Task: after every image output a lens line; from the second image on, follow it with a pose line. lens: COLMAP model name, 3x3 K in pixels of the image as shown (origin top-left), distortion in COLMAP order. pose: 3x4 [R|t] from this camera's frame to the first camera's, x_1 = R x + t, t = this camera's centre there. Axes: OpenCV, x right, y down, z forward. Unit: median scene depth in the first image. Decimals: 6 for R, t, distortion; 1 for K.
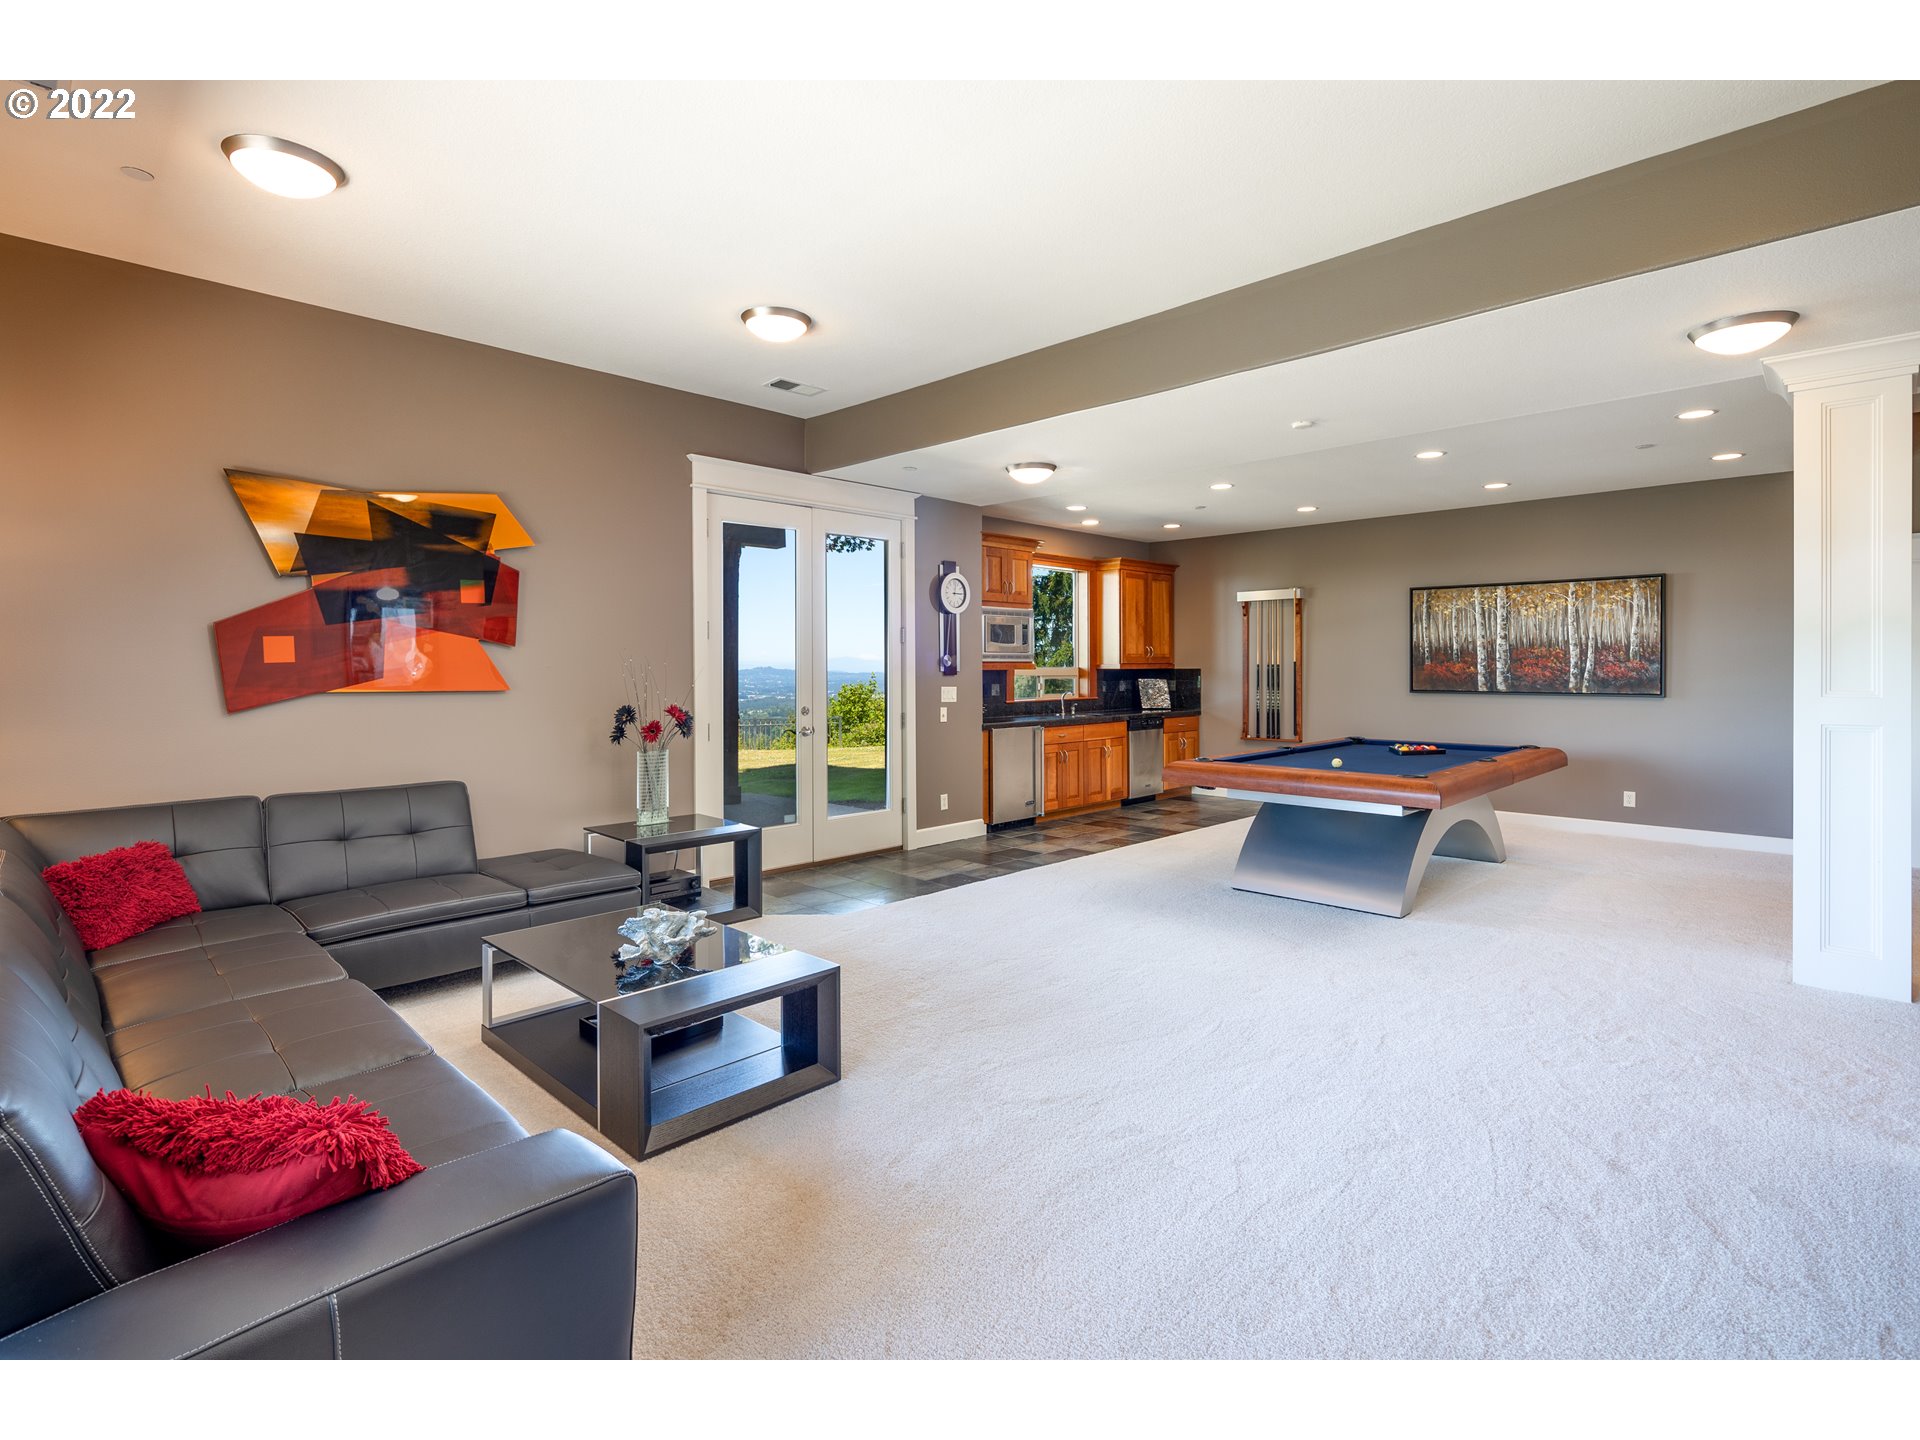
lens RADIAL K [[932.4, 0, 959.2], [0, 932.4, 672.5], [0, 0, 1]] dist [-0.001628, -0.000647]
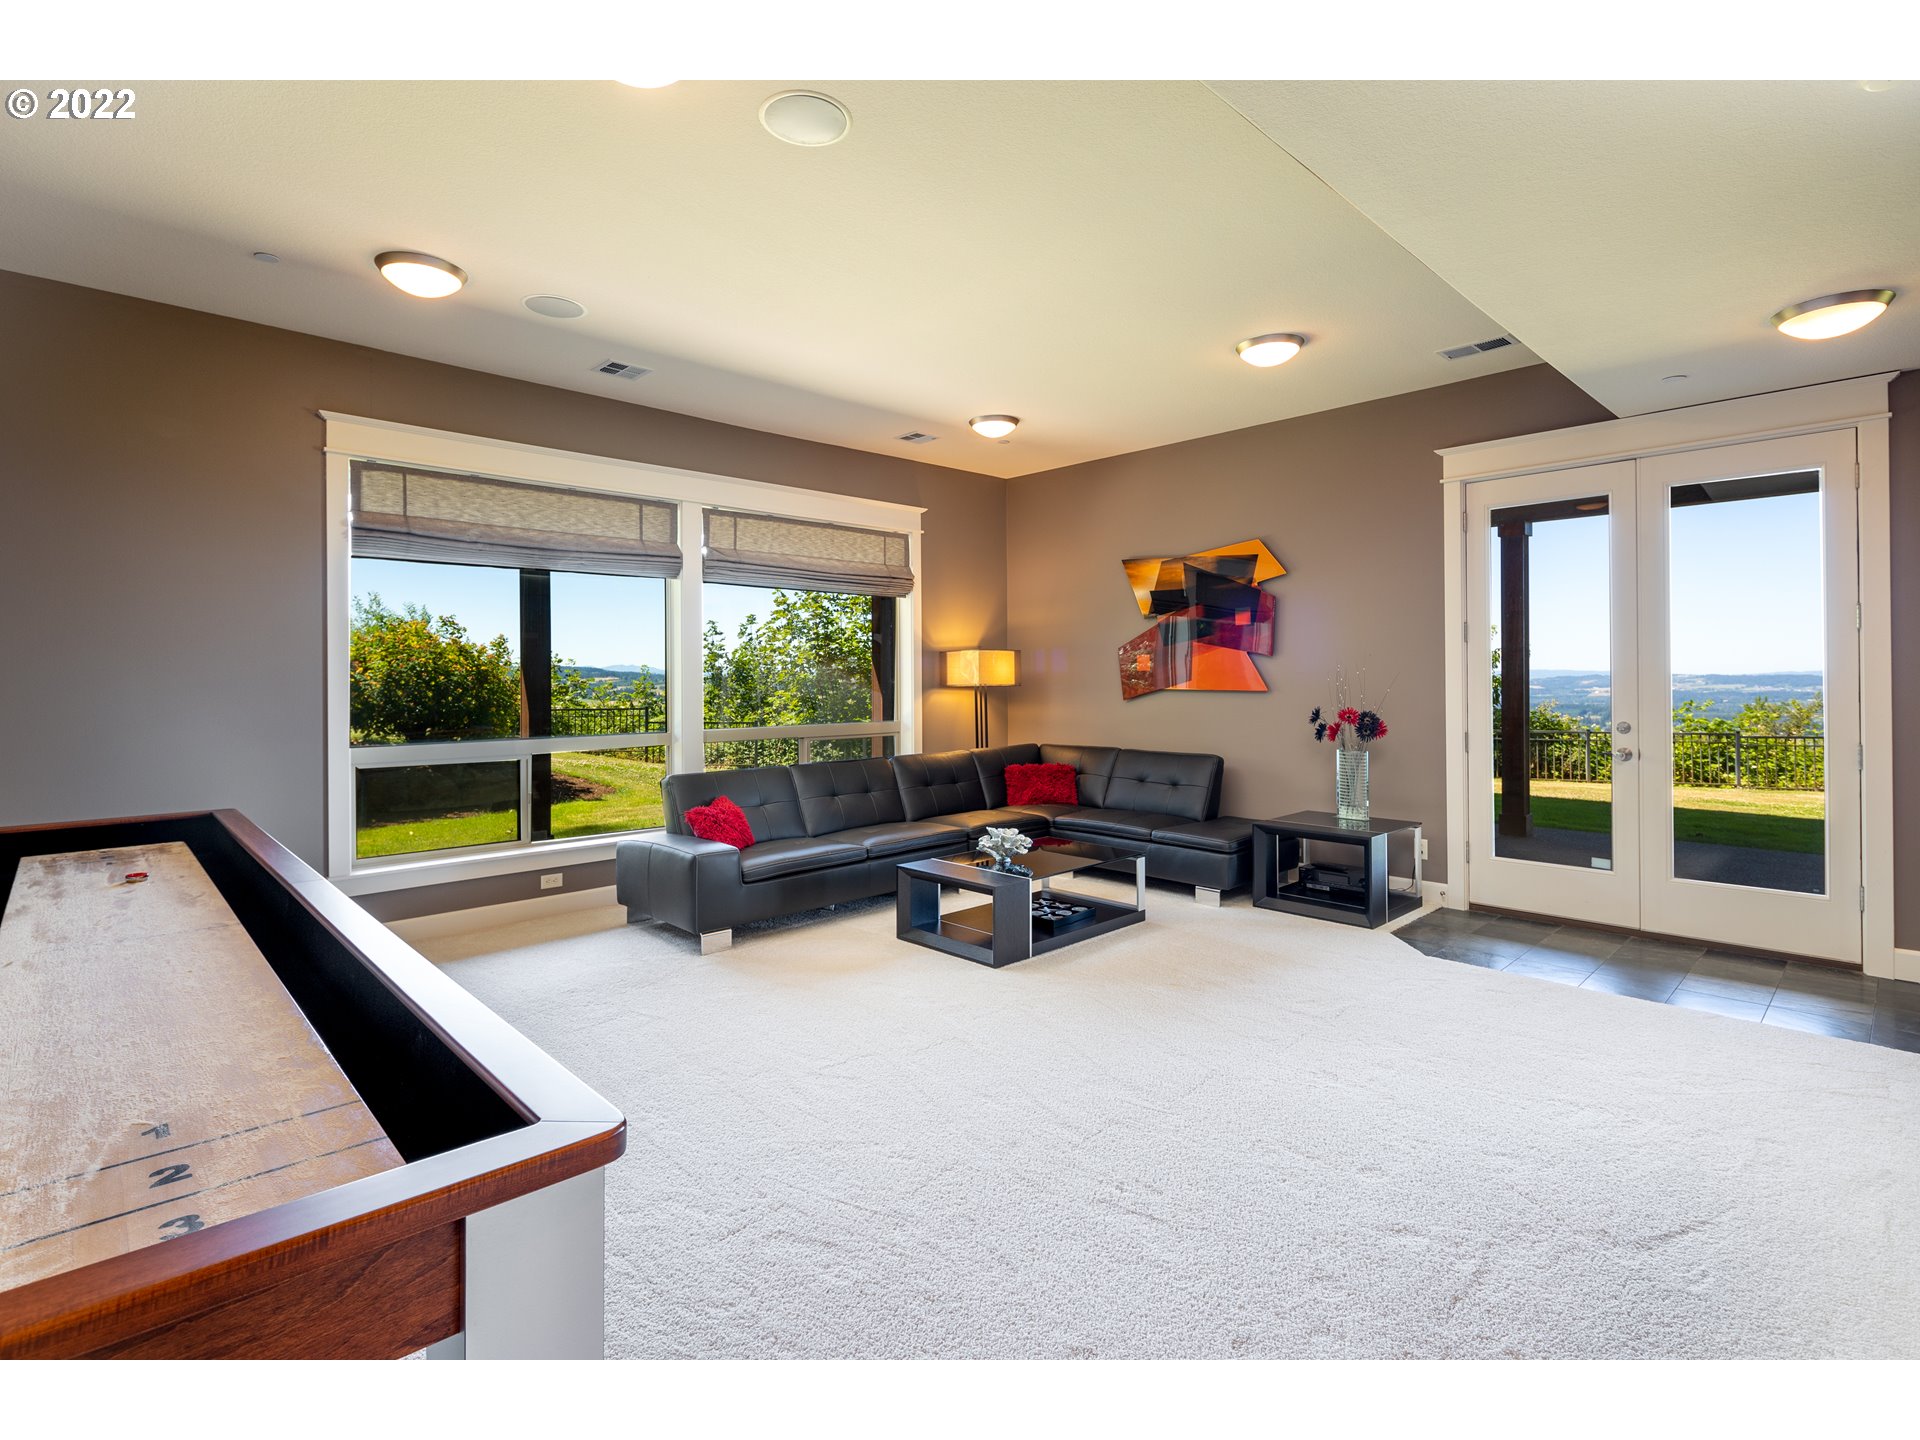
lens RADIAL K [[932.4, 0, 959.2], [0, 932.4, 672.5], [0, 0, 1]] dist [-0.001628, -0.000647]
pose [[-0.033433, -0.001797, -0.999439, 0.819221], [0.001476, 0.999997, -0.001847, -0.004613], [0.999440, -0.001537, -0.033430, 0.636931]]
